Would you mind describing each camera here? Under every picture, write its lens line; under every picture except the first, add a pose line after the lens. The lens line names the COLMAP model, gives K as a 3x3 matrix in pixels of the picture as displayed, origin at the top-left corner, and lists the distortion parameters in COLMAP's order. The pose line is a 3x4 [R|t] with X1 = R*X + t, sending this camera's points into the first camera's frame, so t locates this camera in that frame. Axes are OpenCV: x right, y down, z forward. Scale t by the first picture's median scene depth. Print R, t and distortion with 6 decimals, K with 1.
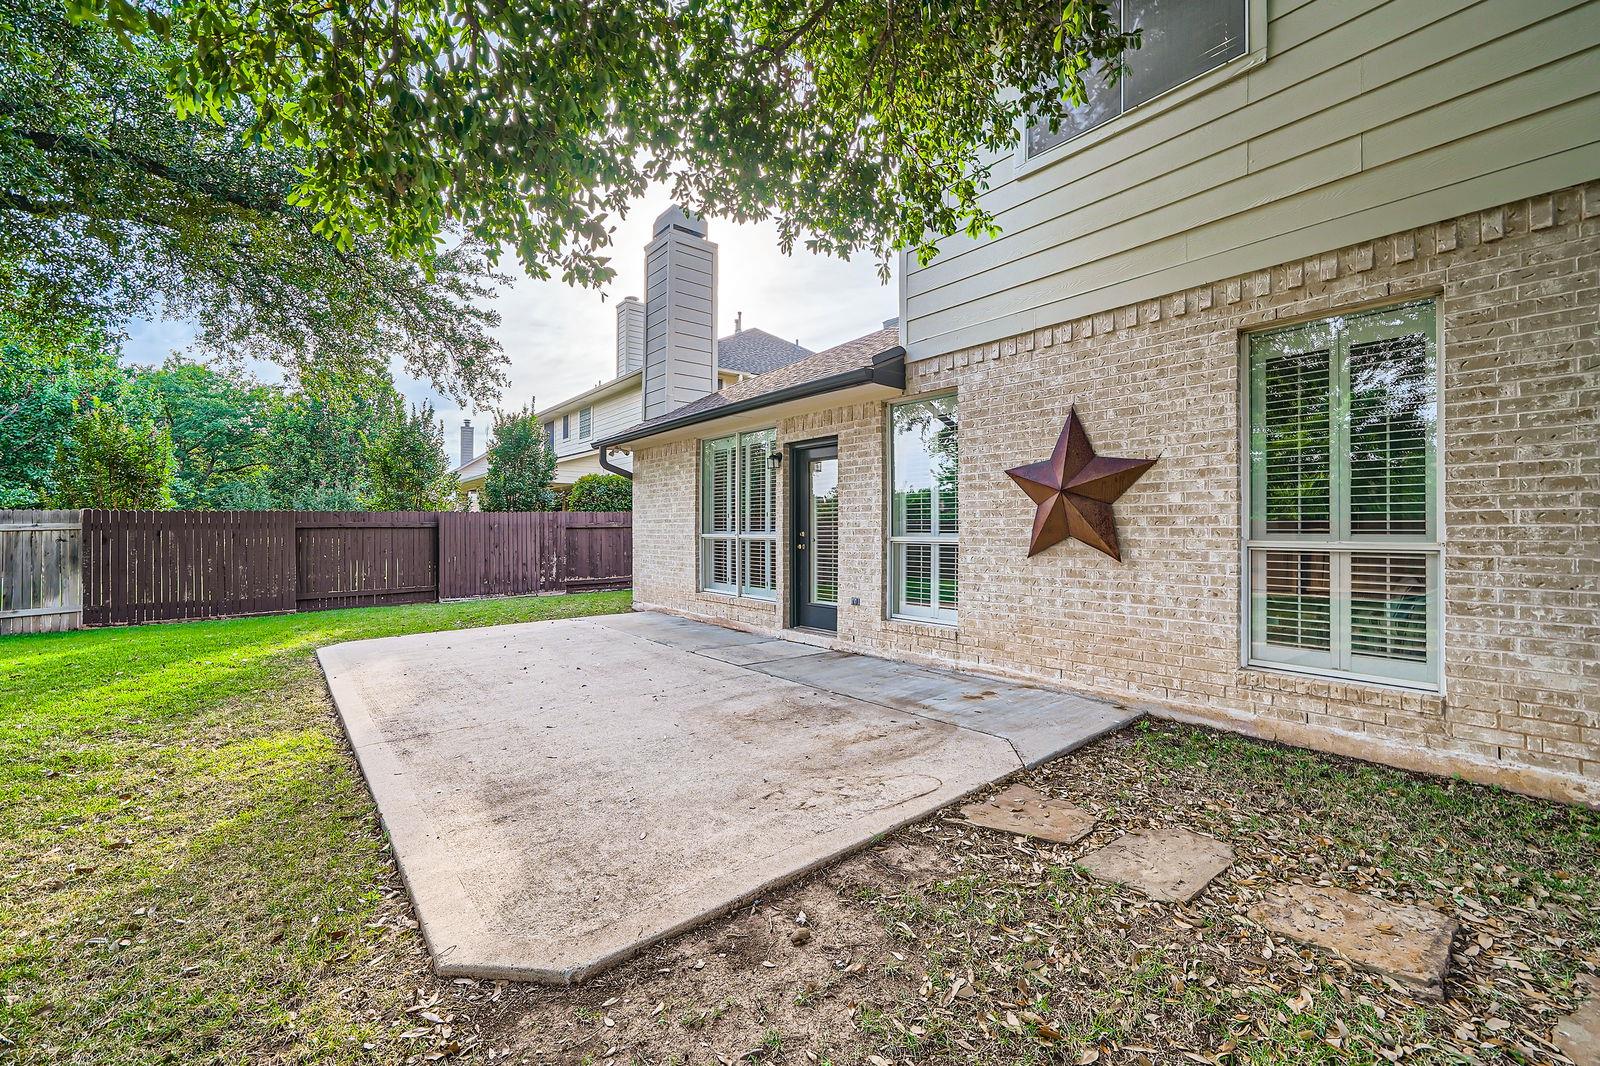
lens RADIAL K [[632.8, 0, 797.0], [0, 632.8, 533.9], [0, 0, 1]] dist [0.000064, 0.000063]
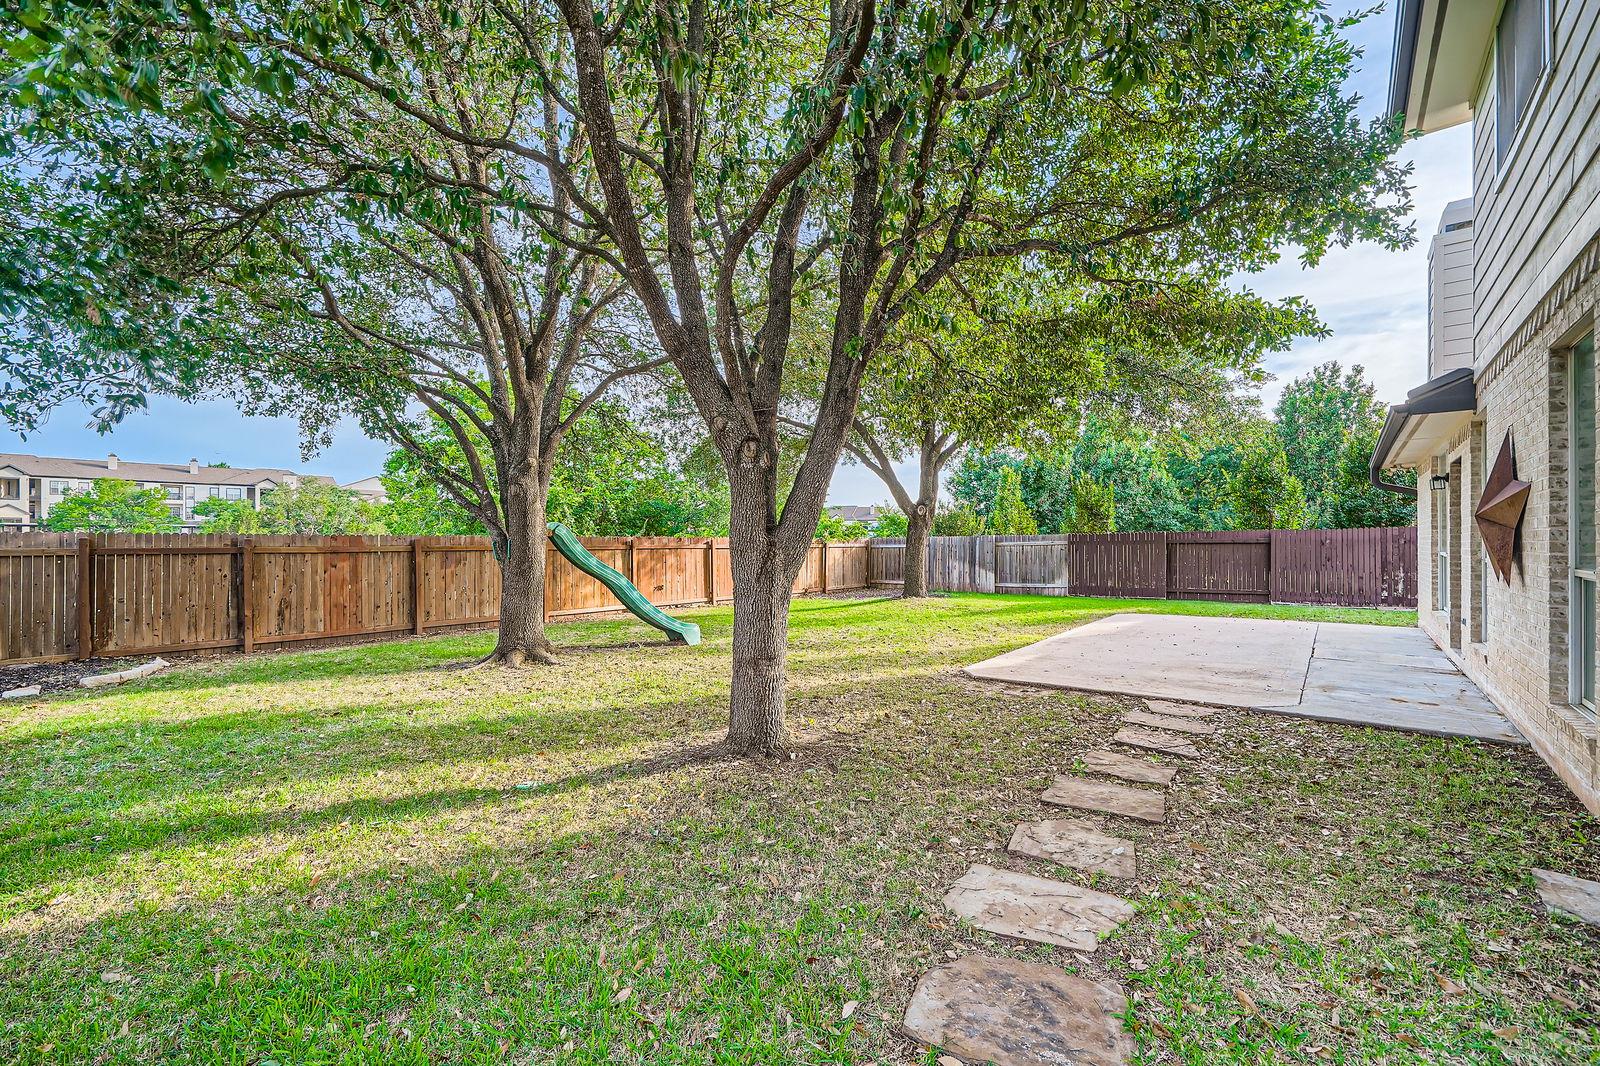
lens RADIAL K [[632.8, 0, 797.9], [0, 632.8, 538.2], [0, 0, 1]] dist [0.000064, 0.000063]
pose [[0.166460, -0.005076, -0.986035, 0.505790], [-0.001522, 0.999984, -0.005404, -0.011581], [0.986047, 0.002400, 0.166449, -0.102139]]
